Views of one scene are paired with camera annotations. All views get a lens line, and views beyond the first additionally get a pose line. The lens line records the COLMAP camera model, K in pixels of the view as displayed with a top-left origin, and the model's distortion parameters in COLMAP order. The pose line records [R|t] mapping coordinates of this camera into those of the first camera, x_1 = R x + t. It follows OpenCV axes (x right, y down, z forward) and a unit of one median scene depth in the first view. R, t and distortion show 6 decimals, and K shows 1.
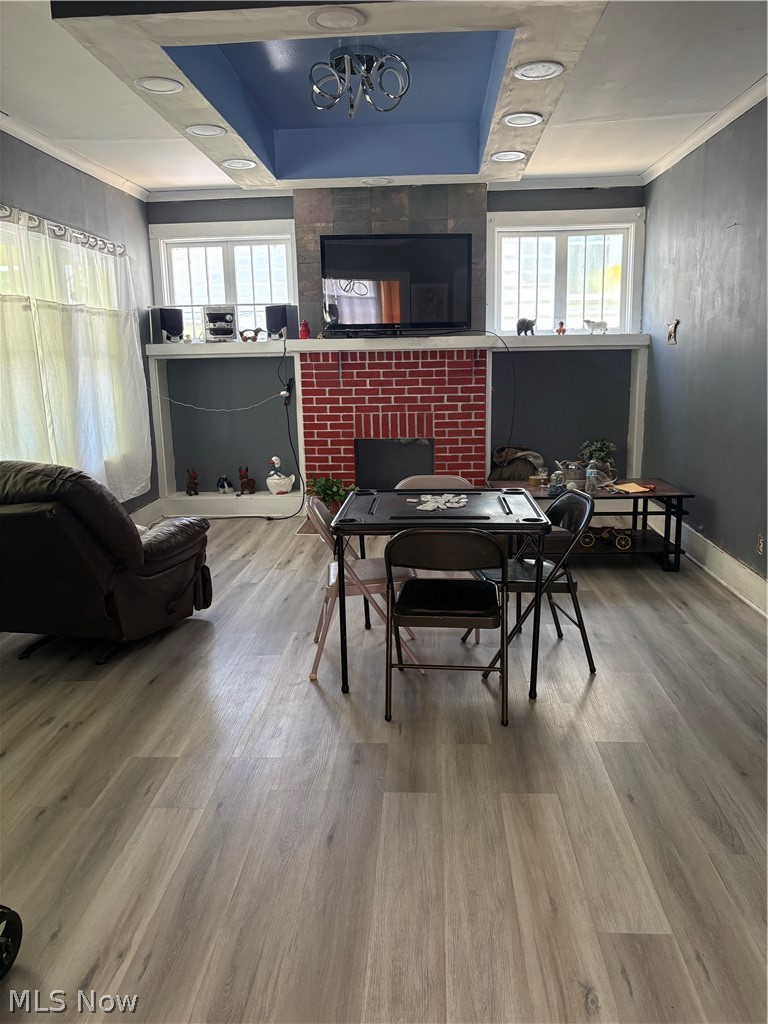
lens RADIAL K [[771.7, 0, 387.8], [0, 771.7, 518.2], [0, 0, 1]] dist [0.042450, -0.075130]
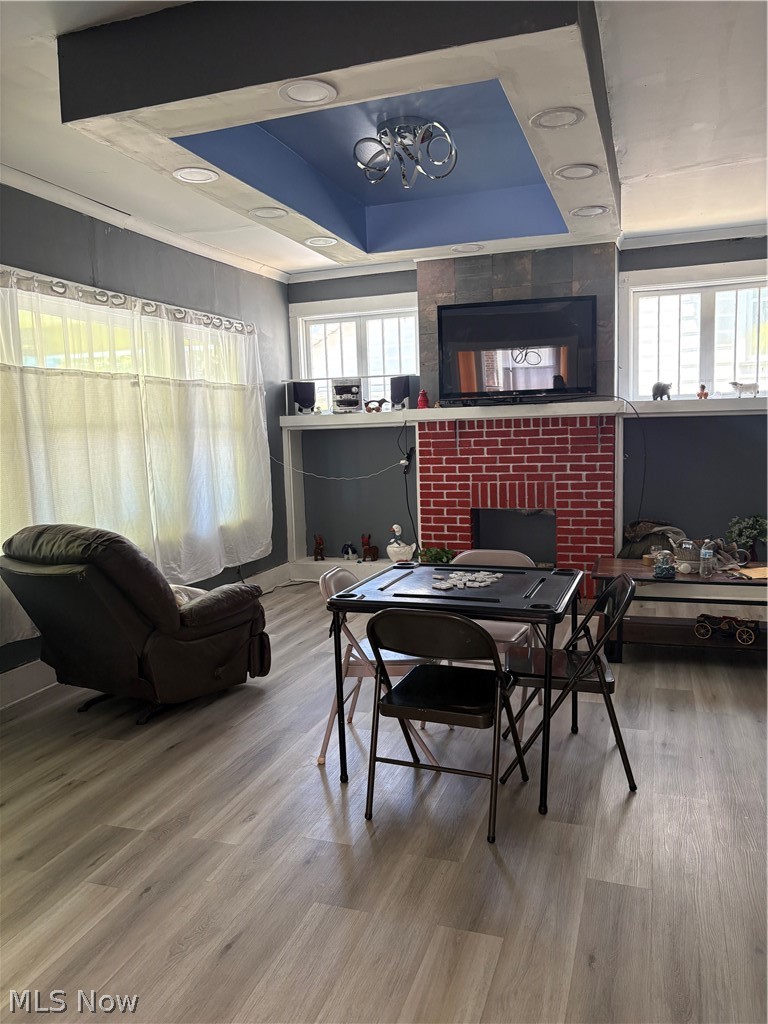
lens RADIAL K [[771.7, 0, 387.8], [0, 771.7, 518.2], [0, 0, 1]] dist [0.042450, -0.075130]
pose [[0.961160, 0.023082, -0.275024, 0.125029], [-0.046559, 0.995776, -0.079140, -0.009586], [0.272036, 0.088871, 0.958174, 0.047791]]
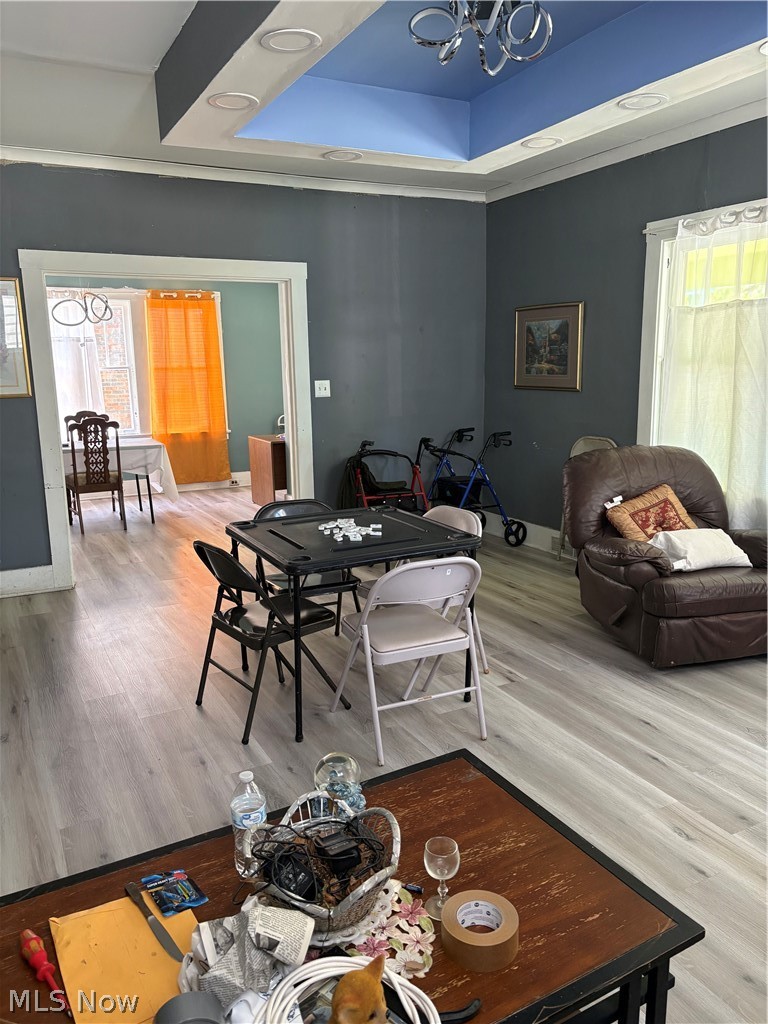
lens RADIAL K [[771.7, 0, 387.8], [0, 771.7, 518.2], [0, 0, 1]] dist [0.042450, -0.075130]
pose [[-0.855483, 0.135360, -0.499826, 0.280282], [-0.076598, 0.921534, 0.380668, -0.224572], [0.512134, 0.363941, -0.777988, 0.972695]]
